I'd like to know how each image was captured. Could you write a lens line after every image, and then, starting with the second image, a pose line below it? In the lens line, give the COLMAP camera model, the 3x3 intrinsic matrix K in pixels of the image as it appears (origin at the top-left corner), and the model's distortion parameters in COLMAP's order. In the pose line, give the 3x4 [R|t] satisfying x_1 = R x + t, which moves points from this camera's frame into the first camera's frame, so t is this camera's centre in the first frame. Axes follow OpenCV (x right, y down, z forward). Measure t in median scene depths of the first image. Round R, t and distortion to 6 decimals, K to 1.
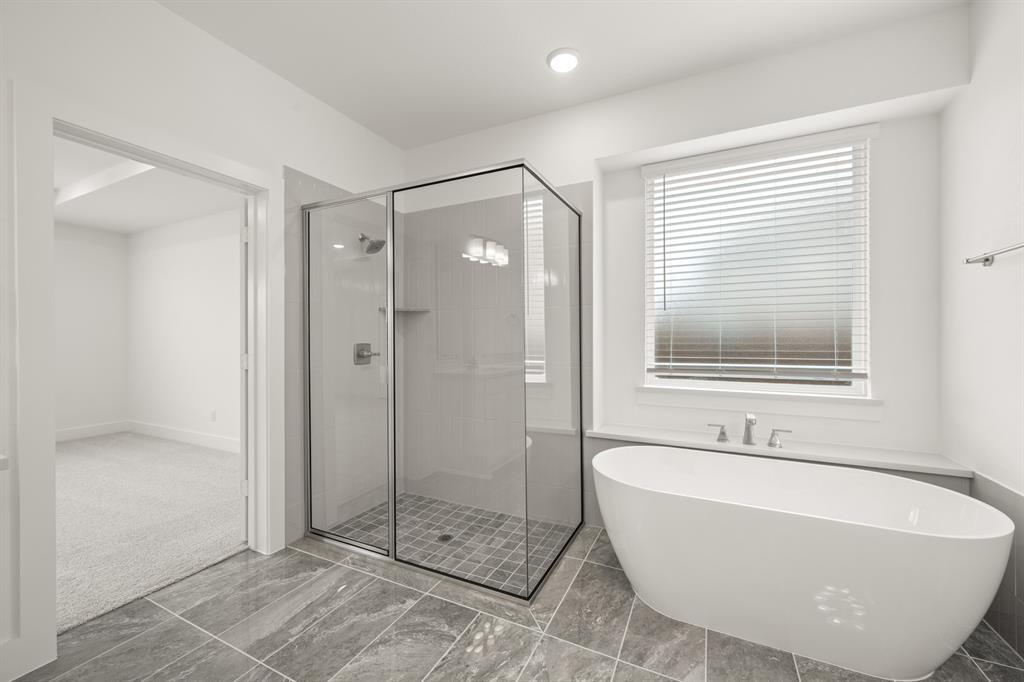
lens RADIAL K [[402.2, 0, 519.9], [0, 402.2, 335.4], [0, 0, 1]] dist [0.000034, 0.001109]
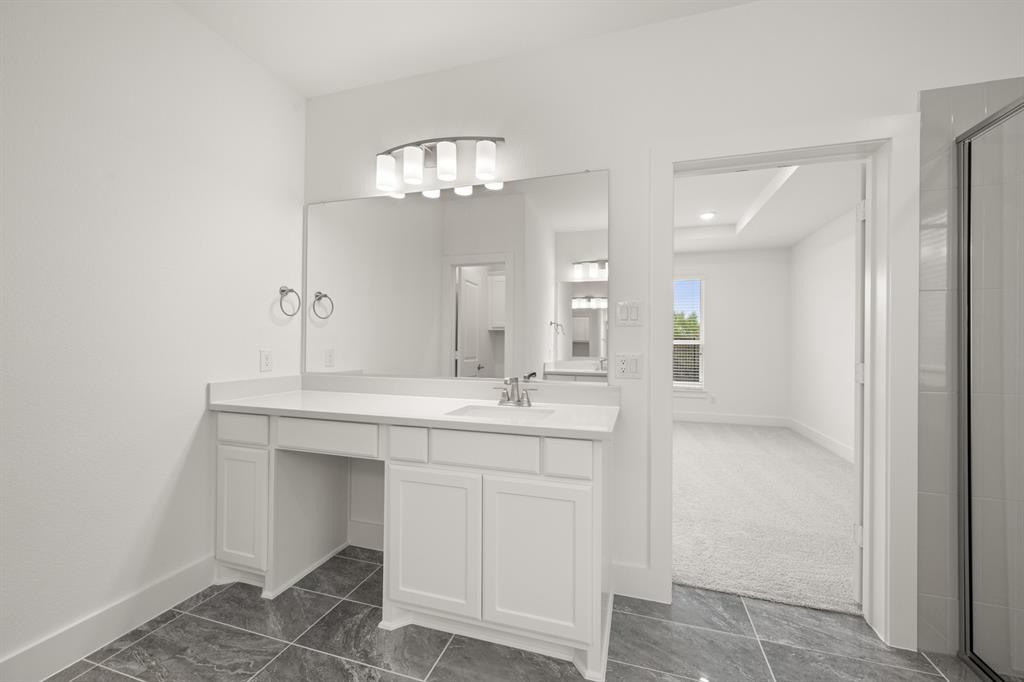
lens RADIAL K [[402.2, 0, 514.9], [0, 402.2, 338.9], [0, 0, 1]] dist [0.000034, 0.001109]
pose [[0.142910, -0.000367, -0.989736, -0.006865], [-0.001899, 0.999998, -0.000645, 0.000315], [0.989734, 0.001971, 0.142909, 0.245909]]
